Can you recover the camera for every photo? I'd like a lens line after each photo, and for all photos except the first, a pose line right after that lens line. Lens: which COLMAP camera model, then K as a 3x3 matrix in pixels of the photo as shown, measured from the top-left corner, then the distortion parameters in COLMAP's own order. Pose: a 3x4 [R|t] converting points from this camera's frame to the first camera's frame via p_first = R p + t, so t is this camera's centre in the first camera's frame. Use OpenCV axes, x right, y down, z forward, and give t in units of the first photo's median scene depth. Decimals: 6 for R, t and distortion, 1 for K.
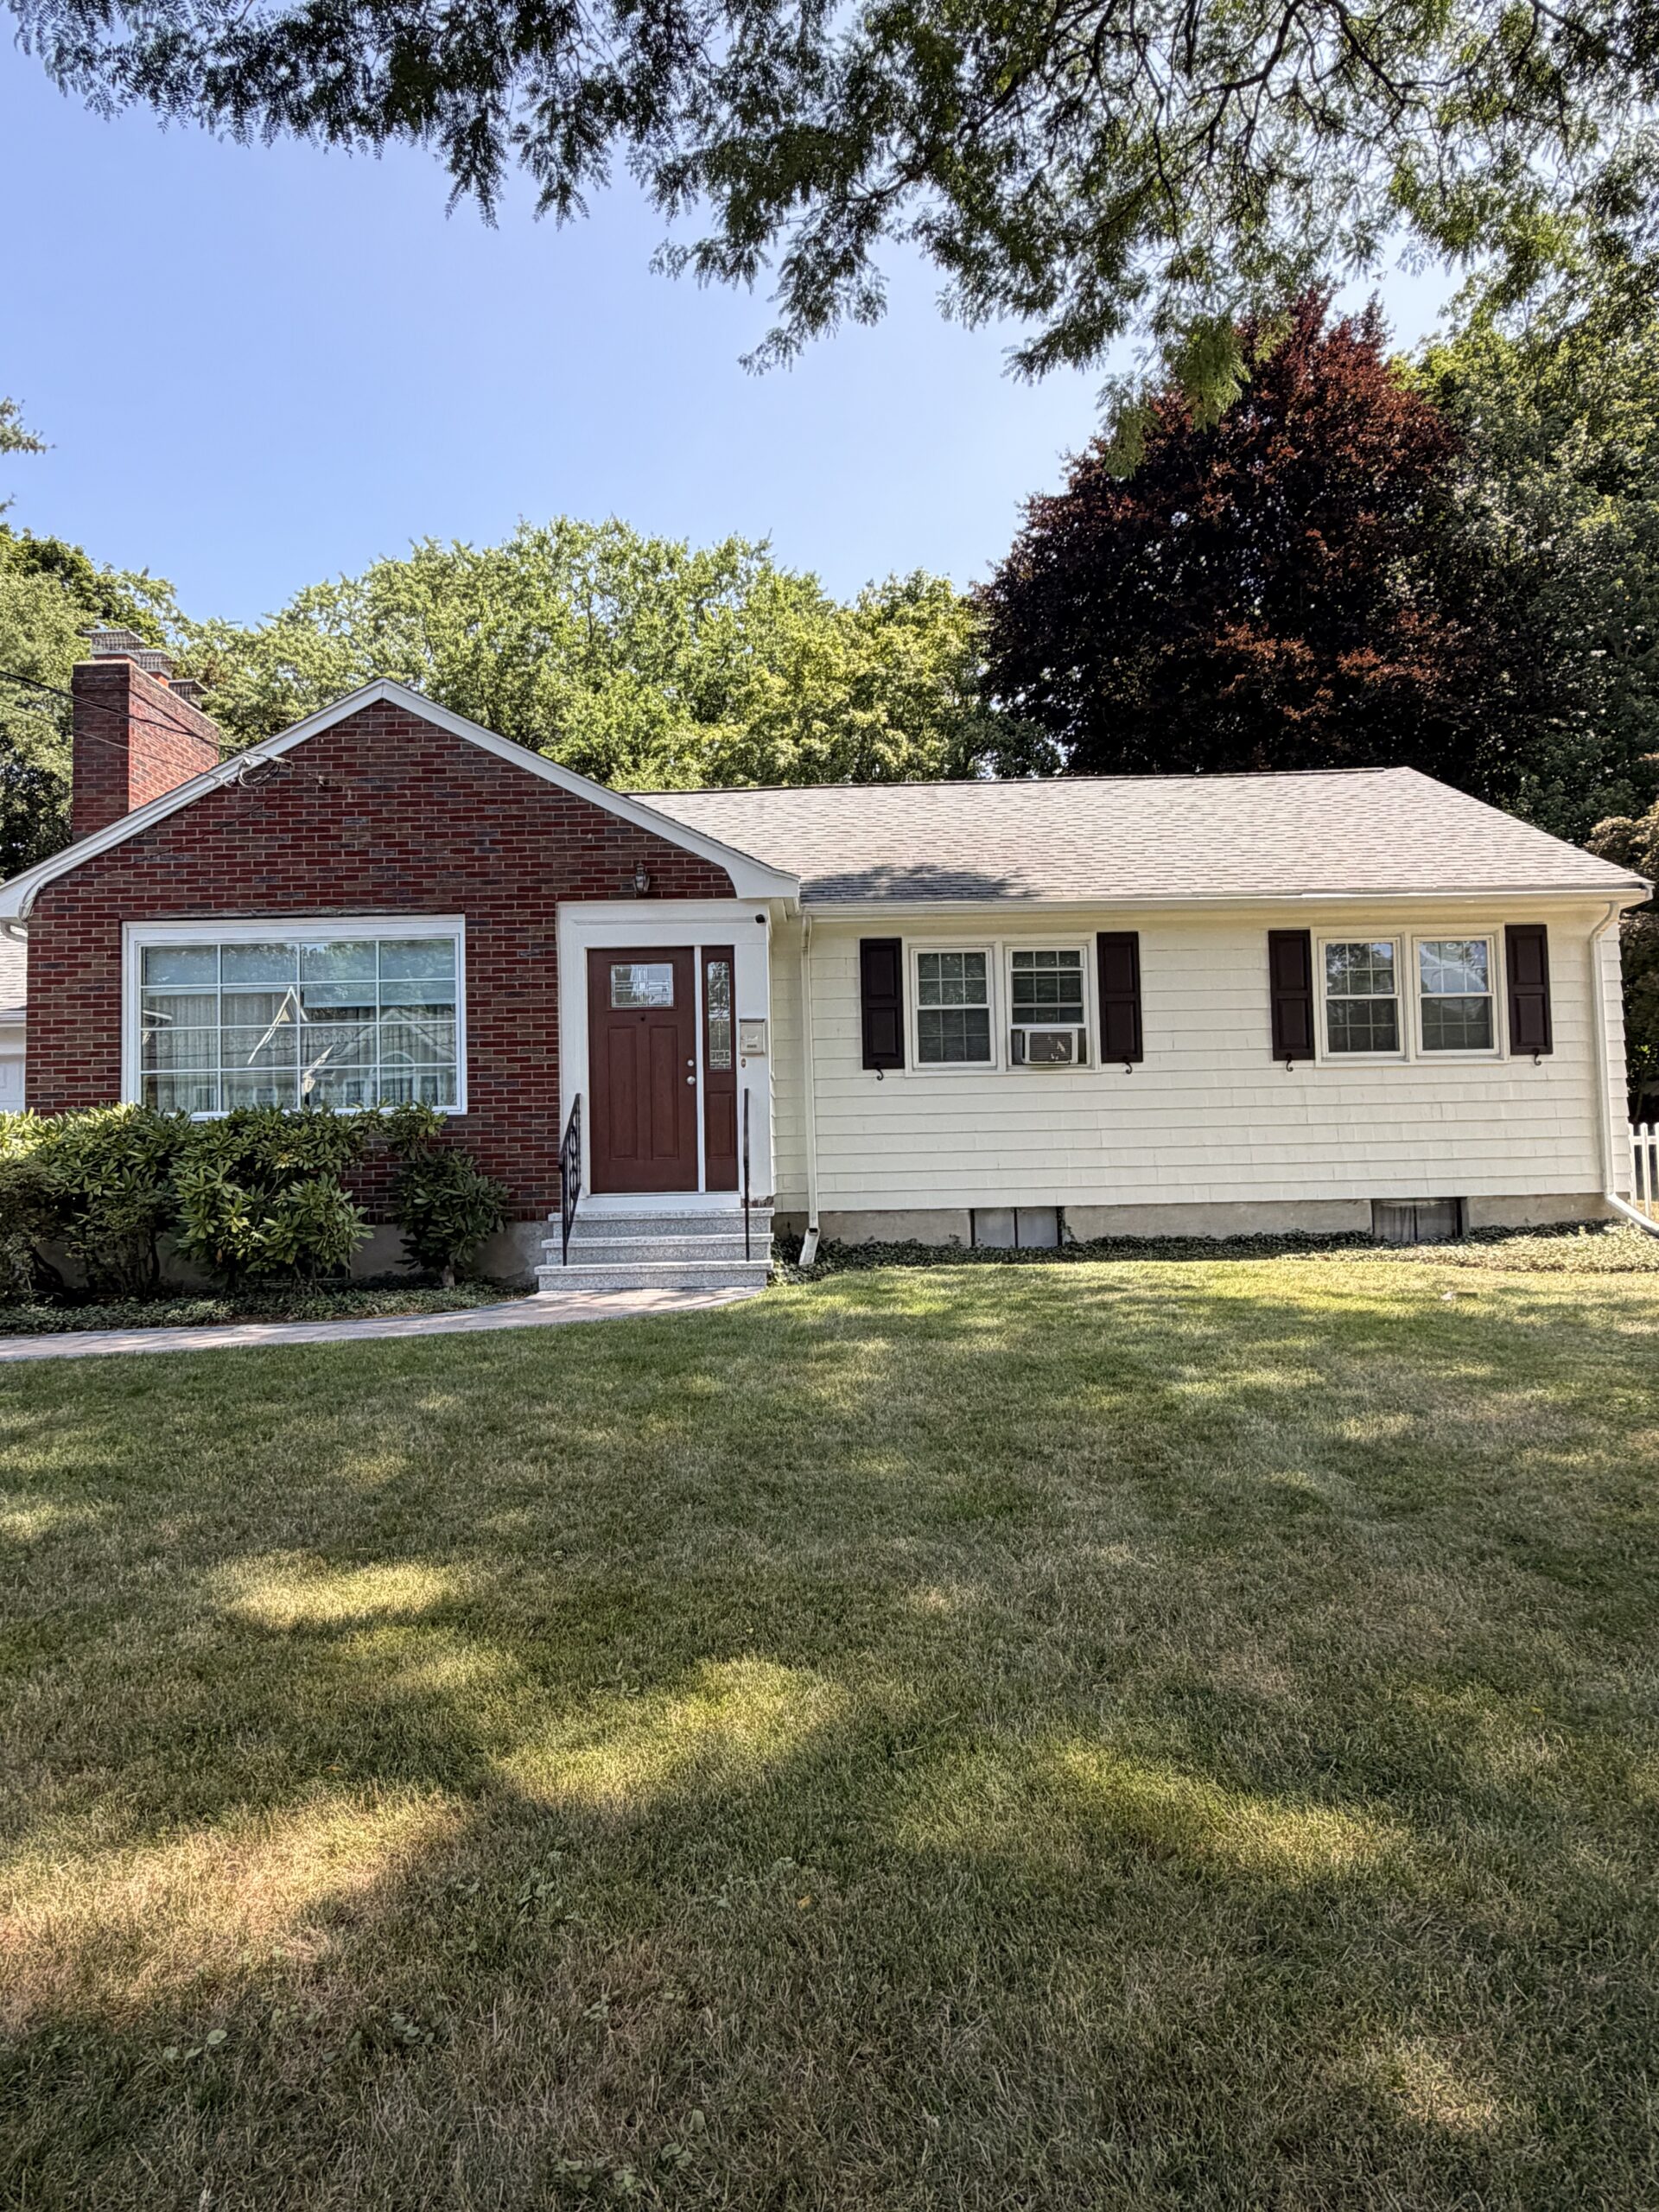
lens RADIAL K [[1353.0, 0, 829.5], [0, 1353.0, 1106.0], [0, 0, 1]] dist [-0.003864, -0.000725]
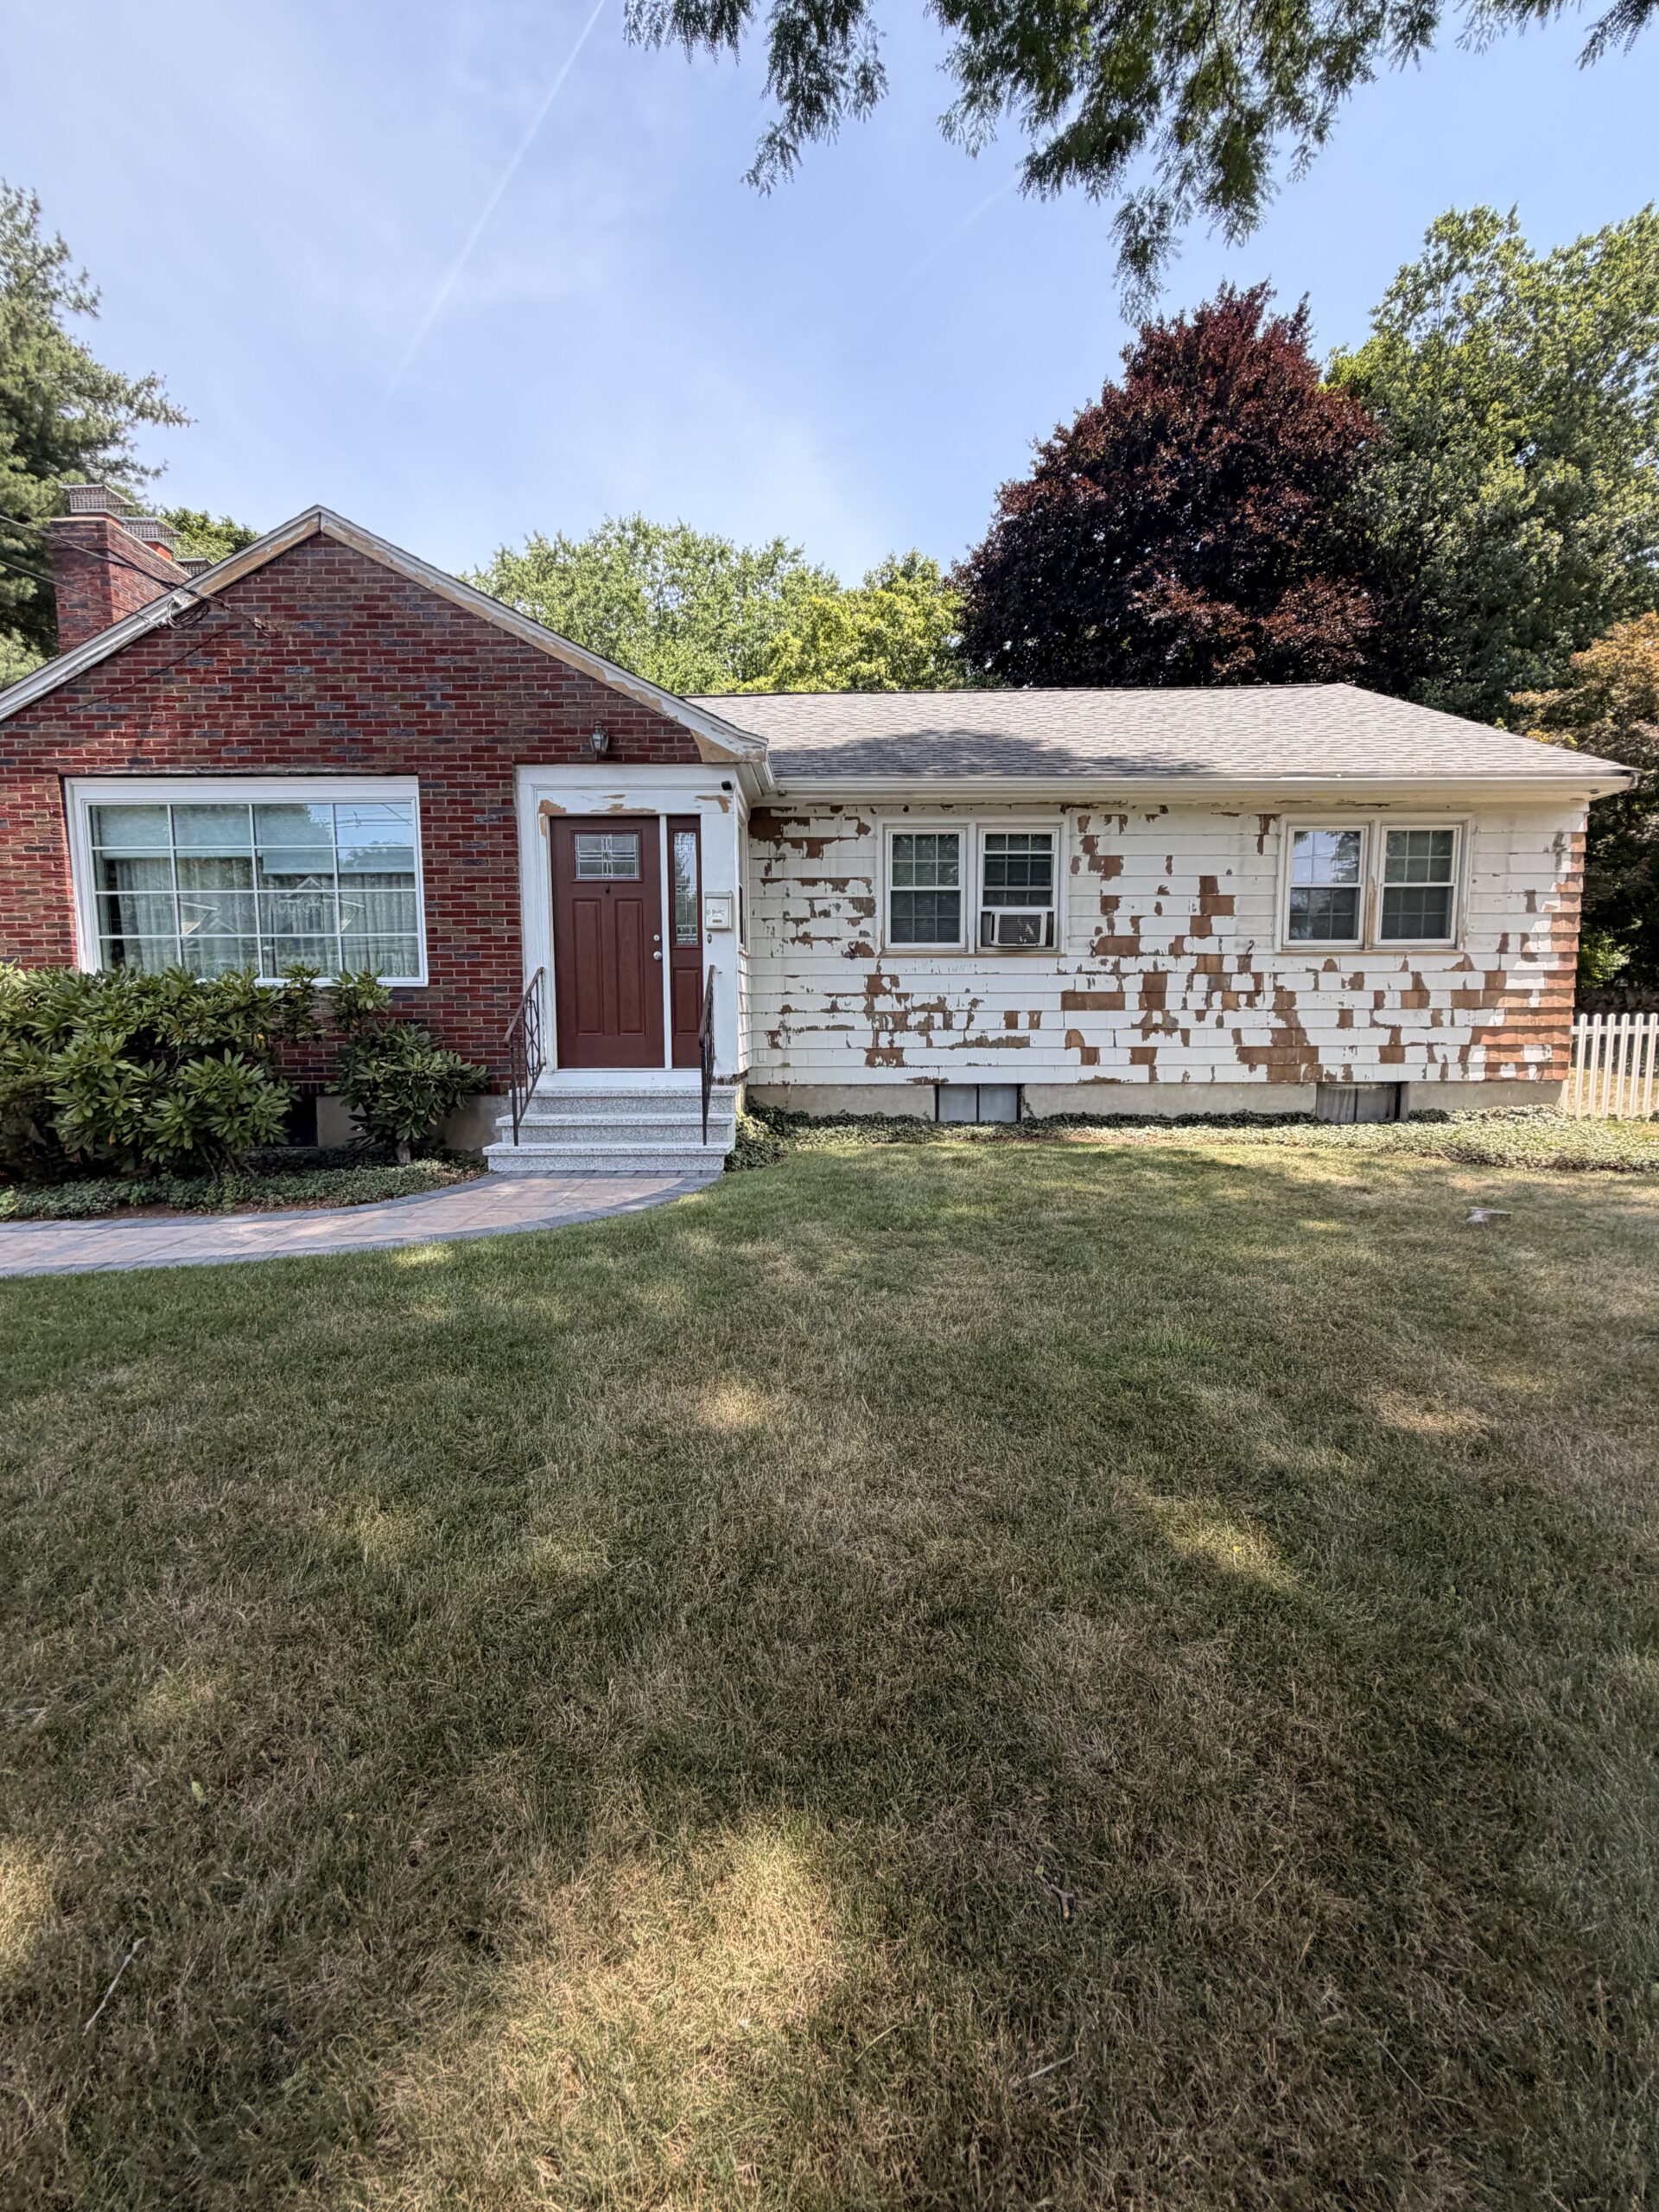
lens RADIAL K [[888.3, 0, 804.6], [0, 888.3, 1104.8], [0, 0, 1]] dist [0.000572, 0.000084]
pose [[0.999013, 0.024482, -0.037069, 0.032418], [-0.018909, 0.989420, 0.143839, -0.006365], [0.040199, -0.142996, 0.988907, 0.344470]]
